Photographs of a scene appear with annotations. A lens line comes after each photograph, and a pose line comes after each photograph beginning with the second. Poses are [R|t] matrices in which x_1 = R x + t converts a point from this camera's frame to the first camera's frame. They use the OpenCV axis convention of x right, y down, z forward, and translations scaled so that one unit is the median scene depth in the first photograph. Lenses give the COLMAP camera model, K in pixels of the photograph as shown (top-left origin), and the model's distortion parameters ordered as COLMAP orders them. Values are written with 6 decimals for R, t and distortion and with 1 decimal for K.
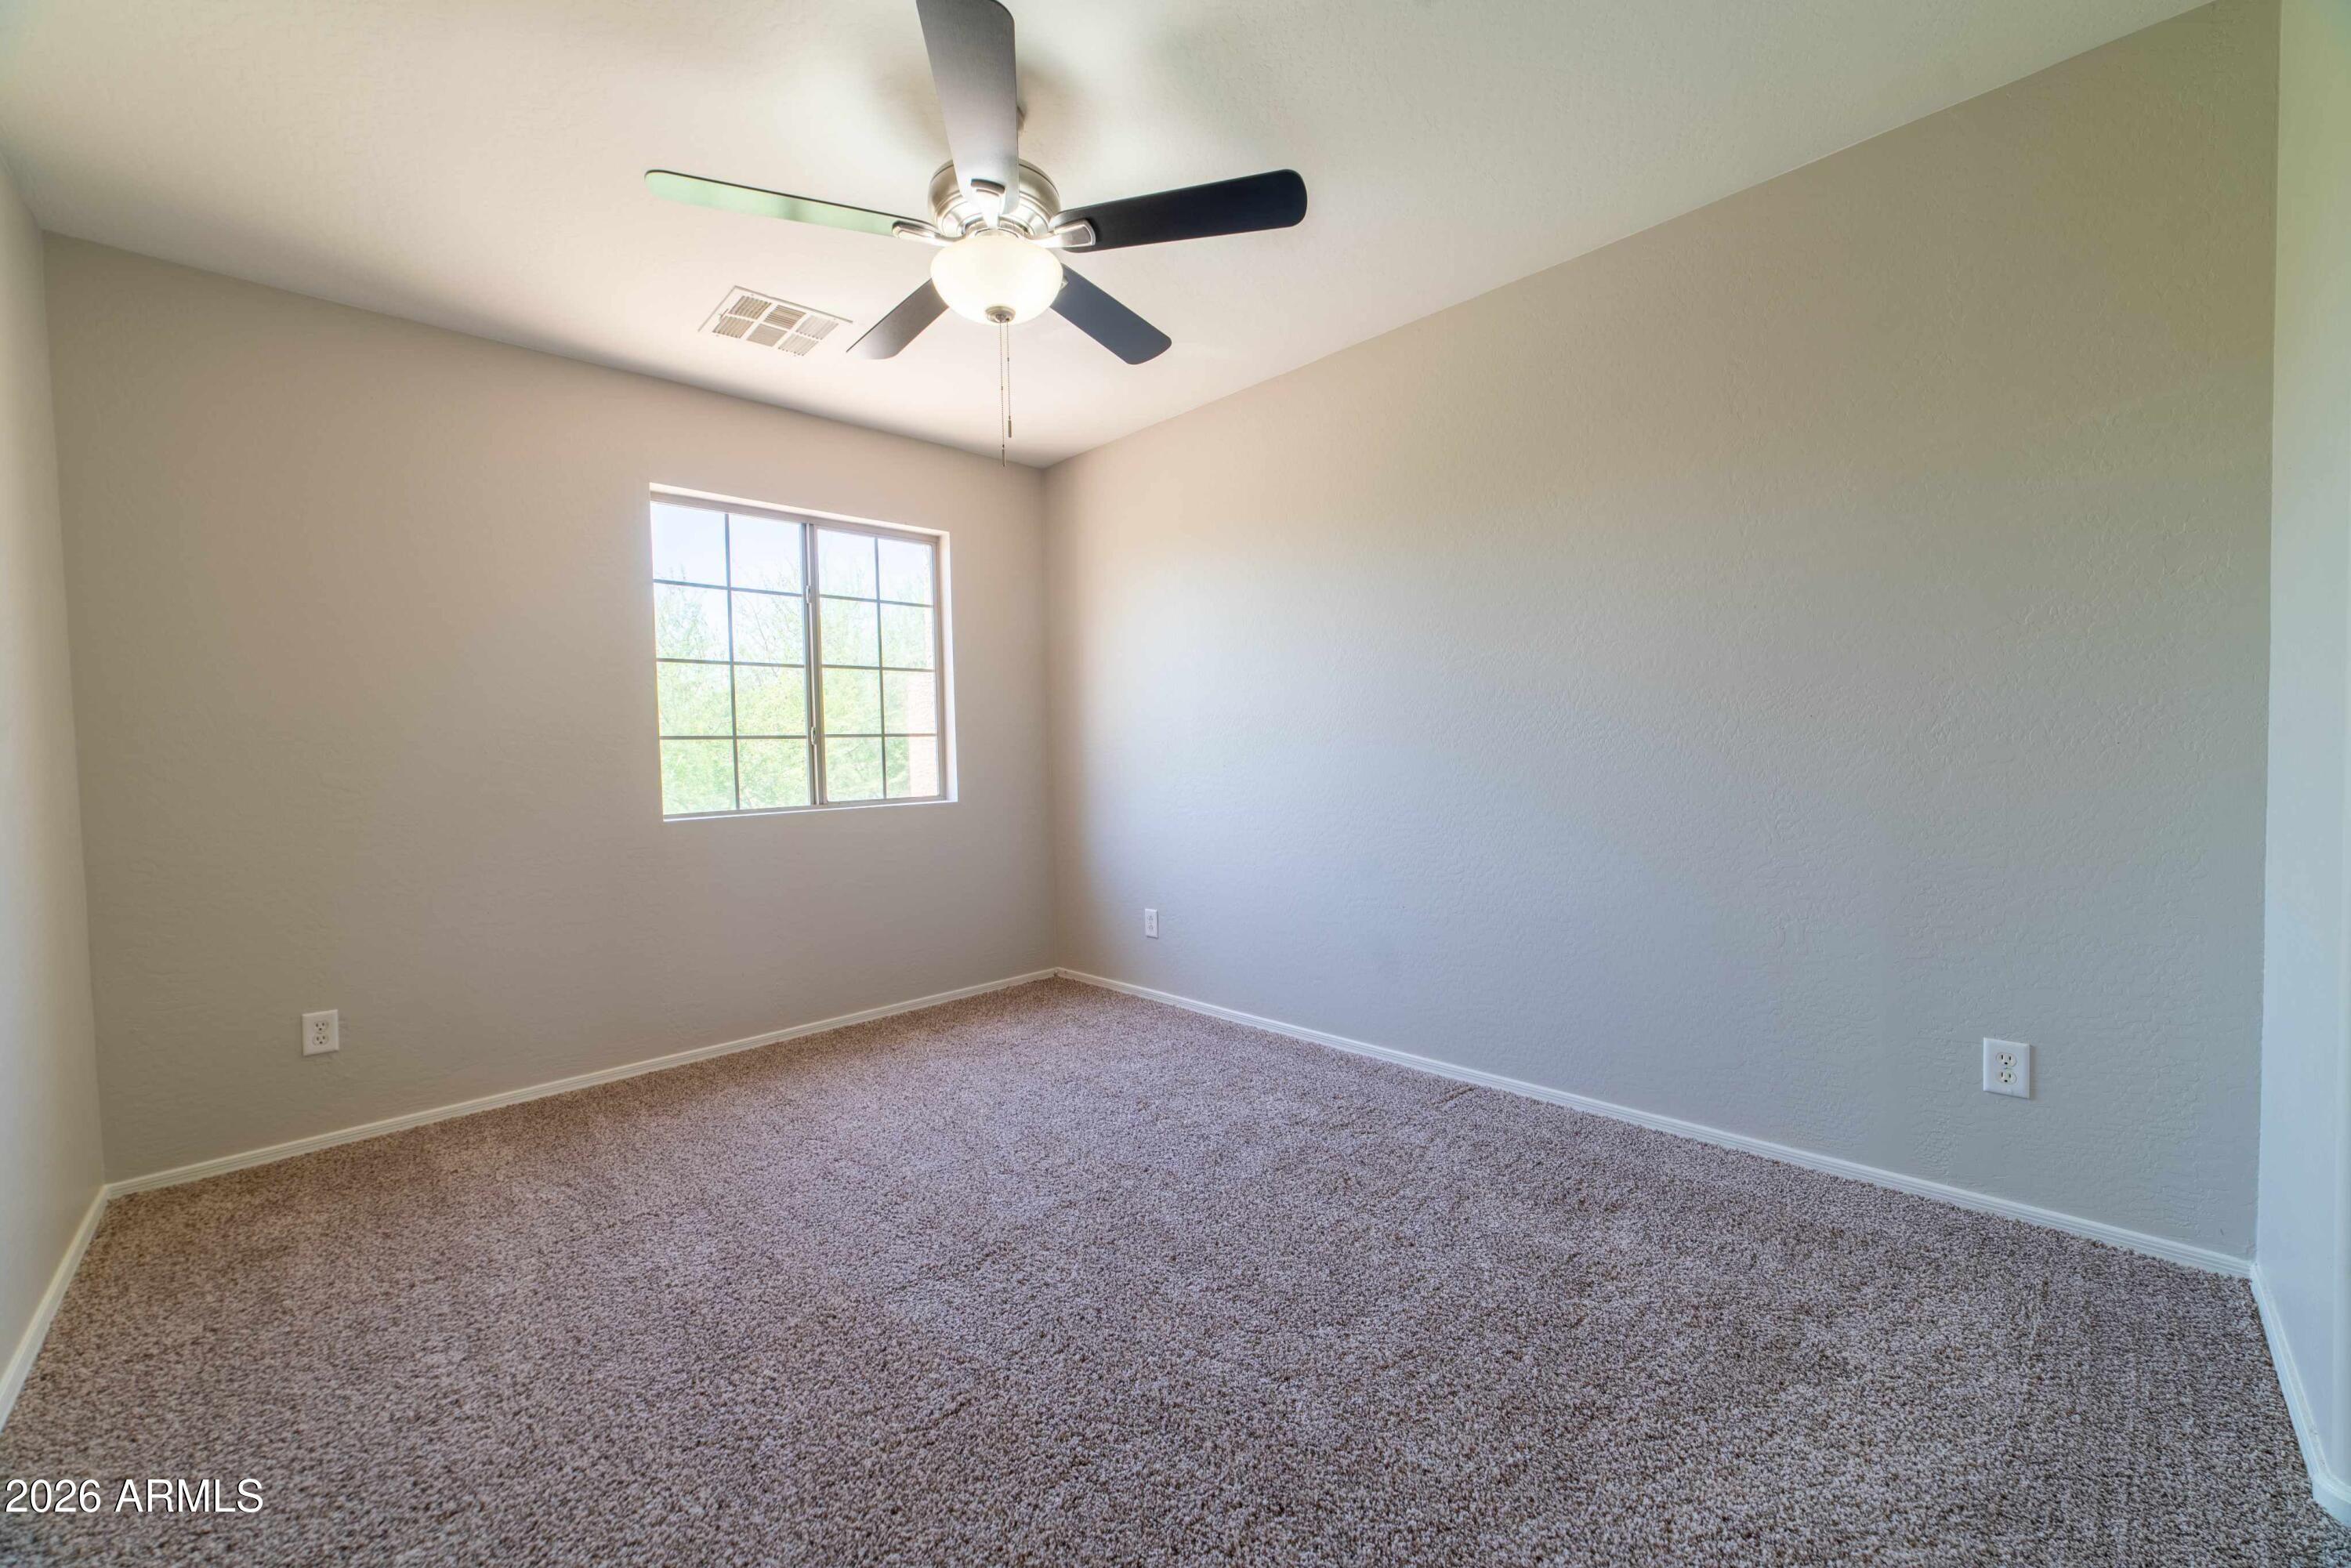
lens RADIAL K [[911.8, 0, 1171.9], [0, 911.8, 779.3], [0, 0, 1]] dist [-0.014969, 0.000547]
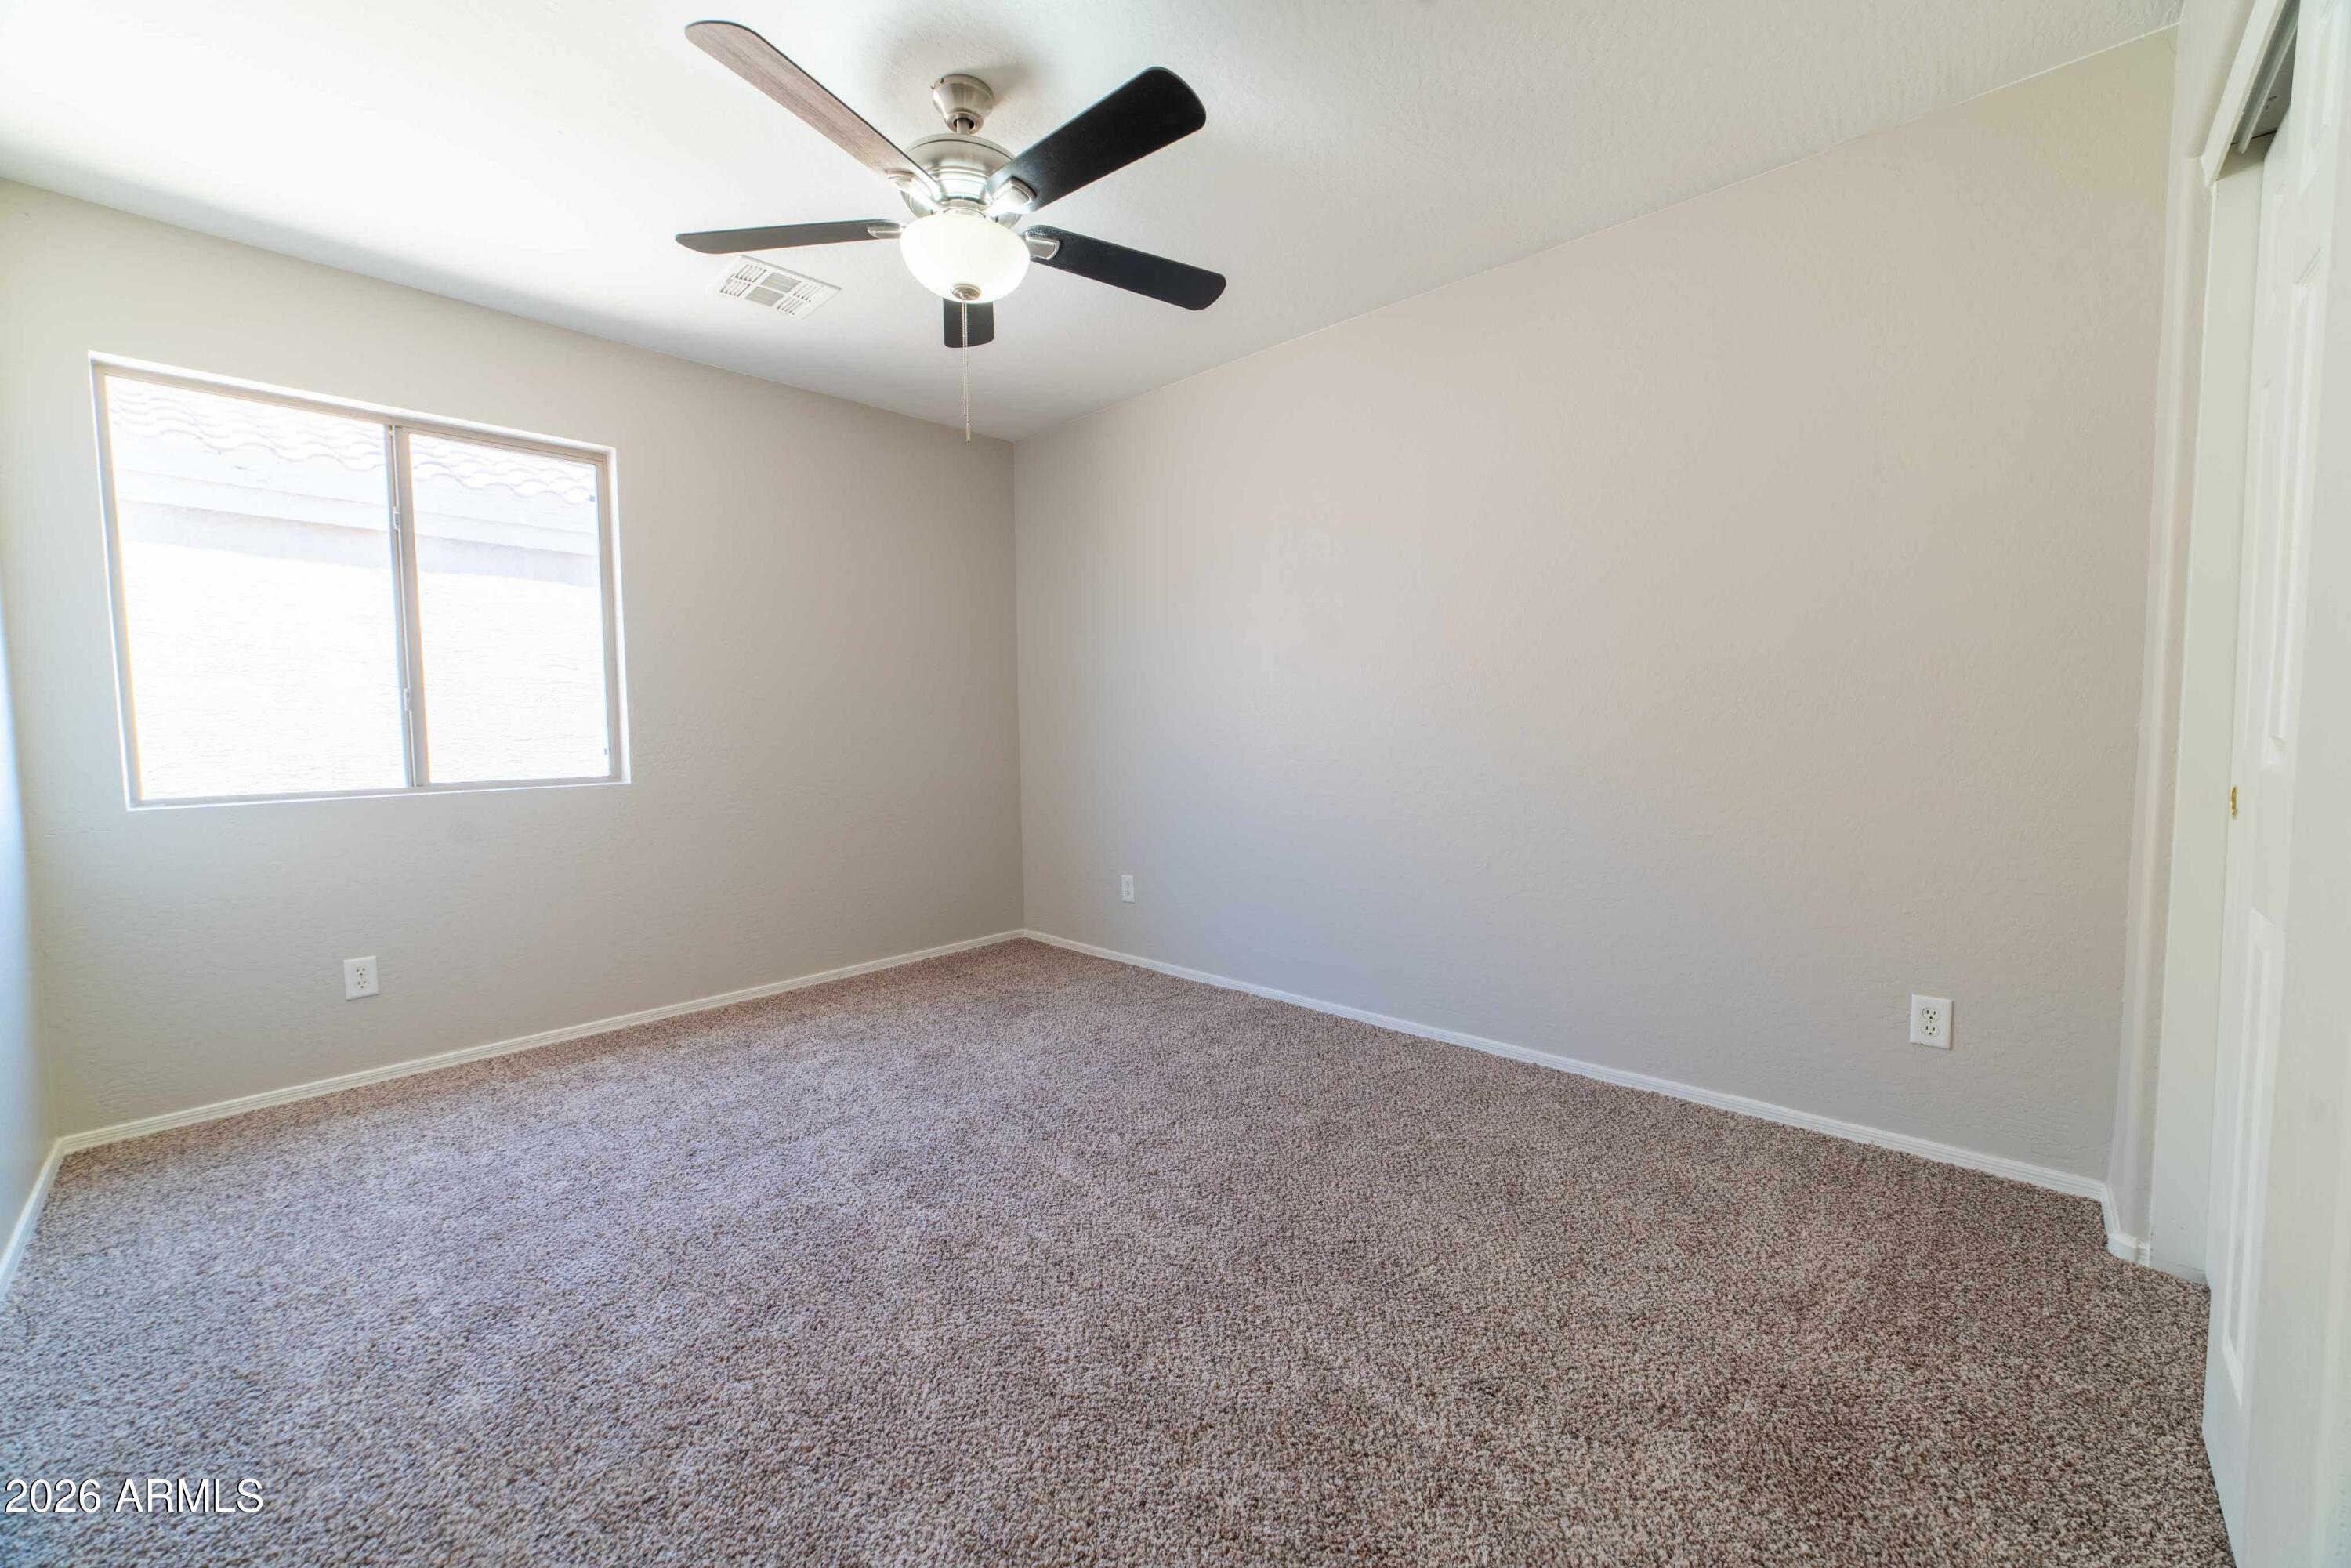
lens RADIAL K [[911.8, 0, 1171.9], [0, 911.8, 779.3], [0, 0, 1]] dist [-0.014969, 0.000547]
pose [[0.998181, 0.019169, 0.057168, 0.213985], [-0.021020, 0.999269, 0.031947, -0.016747], [-0.056513, -0.033091, 0.997853, 0.176140]]
